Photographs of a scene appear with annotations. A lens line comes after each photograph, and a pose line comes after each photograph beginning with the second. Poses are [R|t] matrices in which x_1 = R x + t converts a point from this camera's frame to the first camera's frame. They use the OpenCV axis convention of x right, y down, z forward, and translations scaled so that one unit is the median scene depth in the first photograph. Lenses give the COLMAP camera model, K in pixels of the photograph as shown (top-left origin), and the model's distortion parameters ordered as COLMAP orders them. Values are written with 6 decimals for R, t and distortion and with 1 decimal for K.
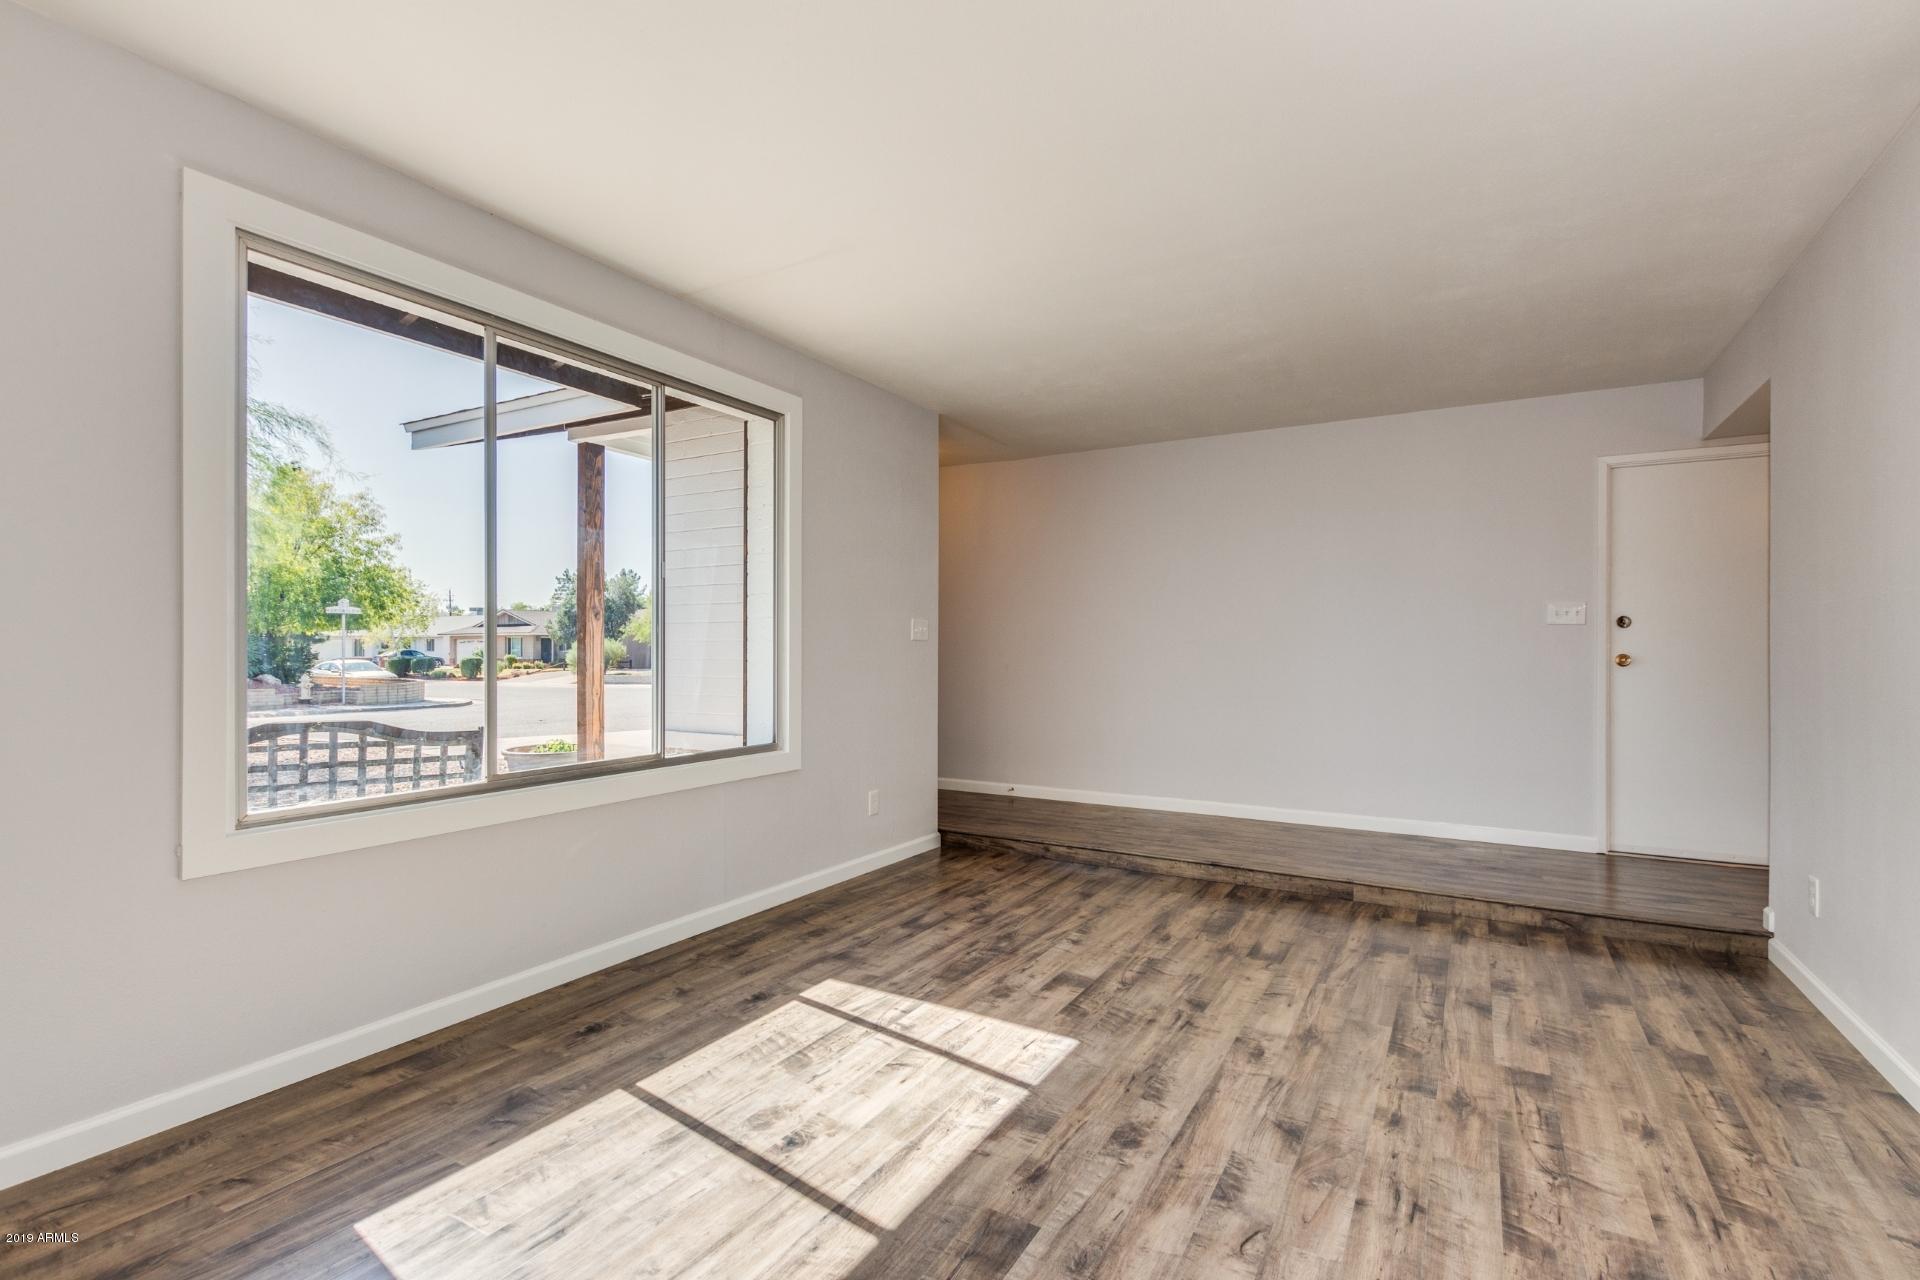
lens RADIAL K [[889.4, 0, 961.6], [0, 889.4, 650.2], [0, 0, 1]] dist [0.009393, -0.006074]
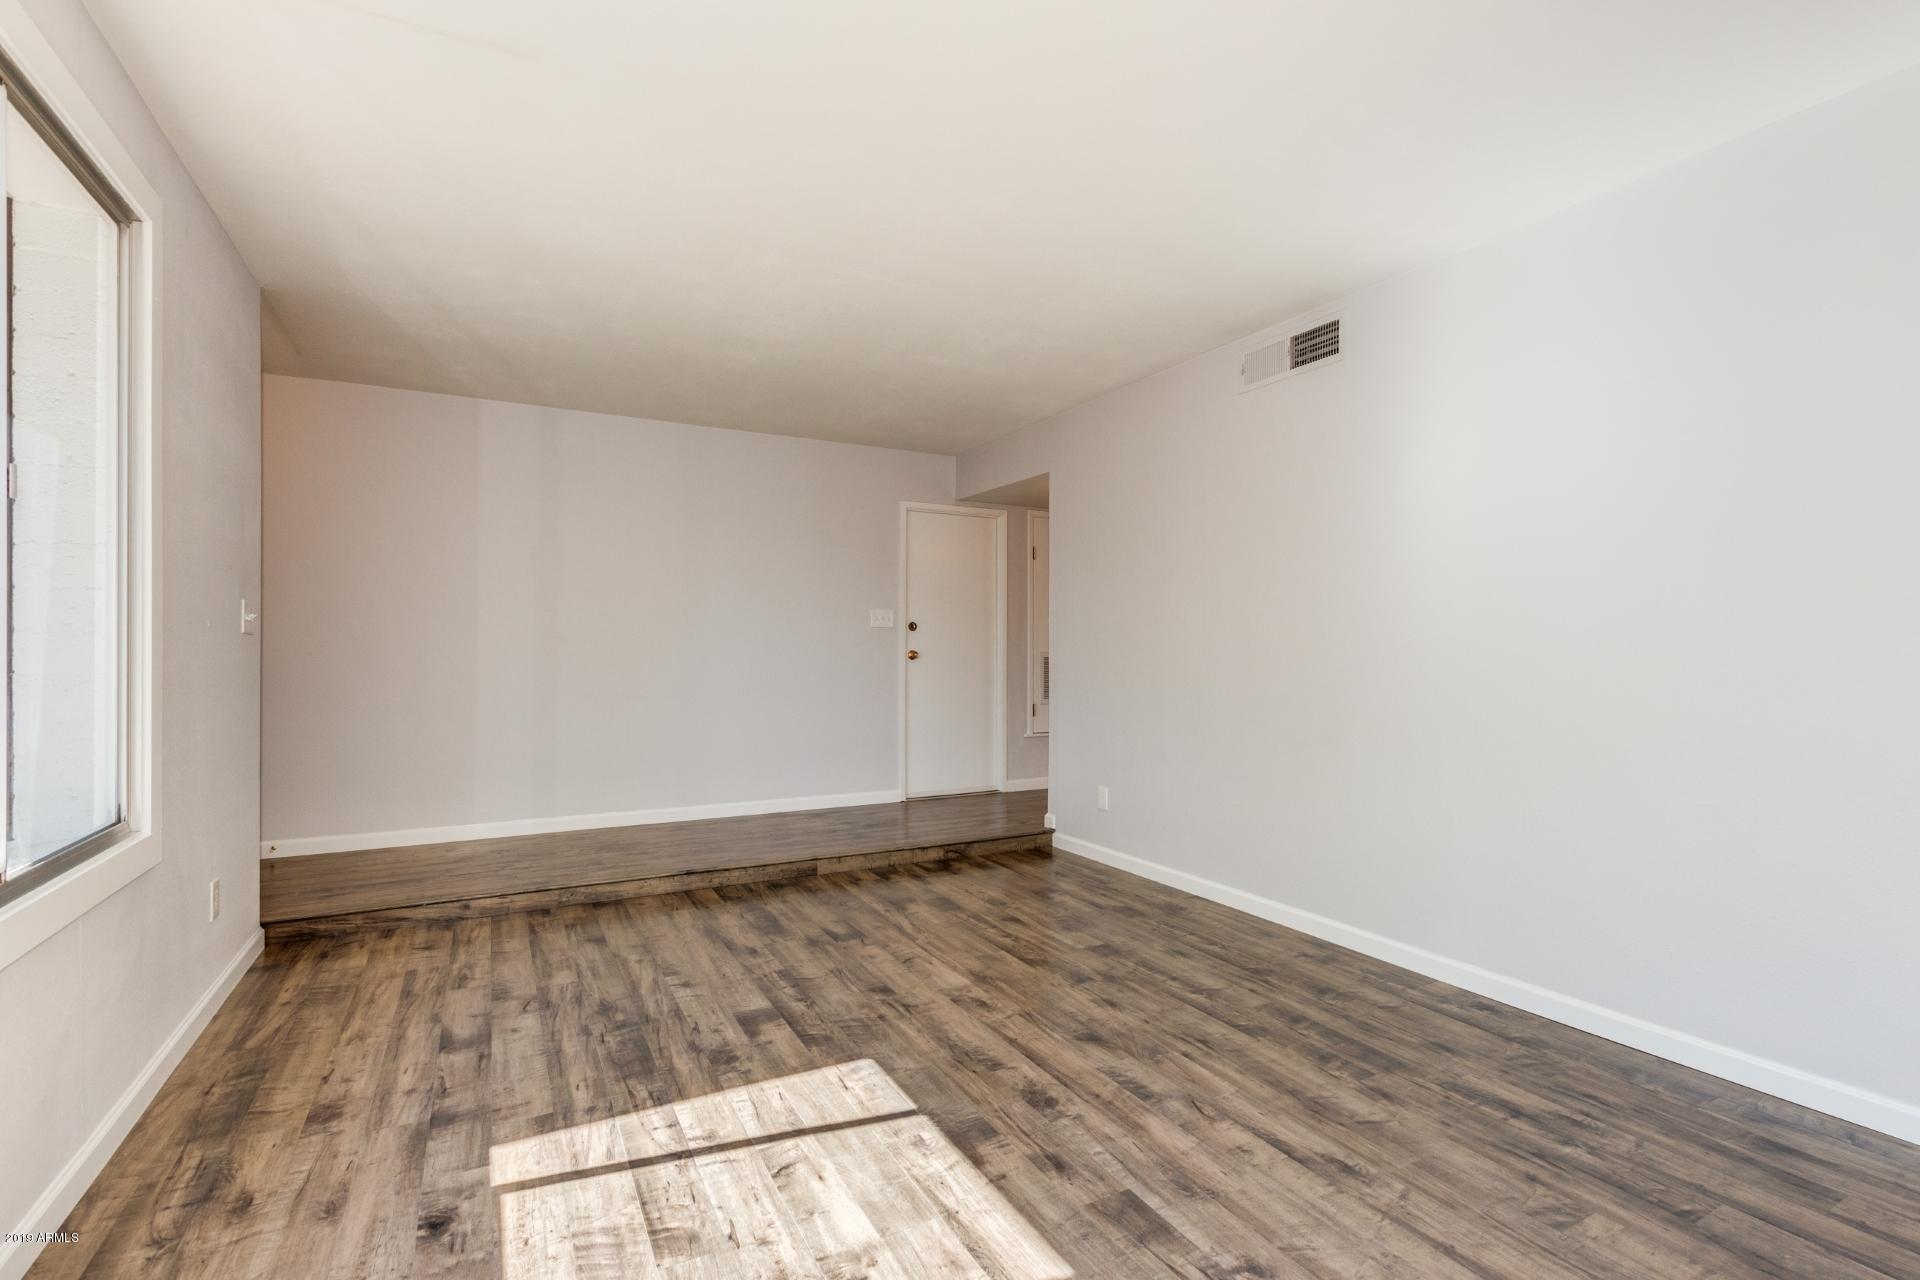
lens RADIAL K [[889.4, 0, 977.4], [0, 889.4, 638.7], [0, 0, 1]] dist [0.009393, -0.006074]
pose [[0.504256, 0.007875, 0.863518, -0.507675], [0.000251, 0.999957, -0.009266, -0.000449], [-0.863554, 0.004889, 0.504232, 0.336201]]
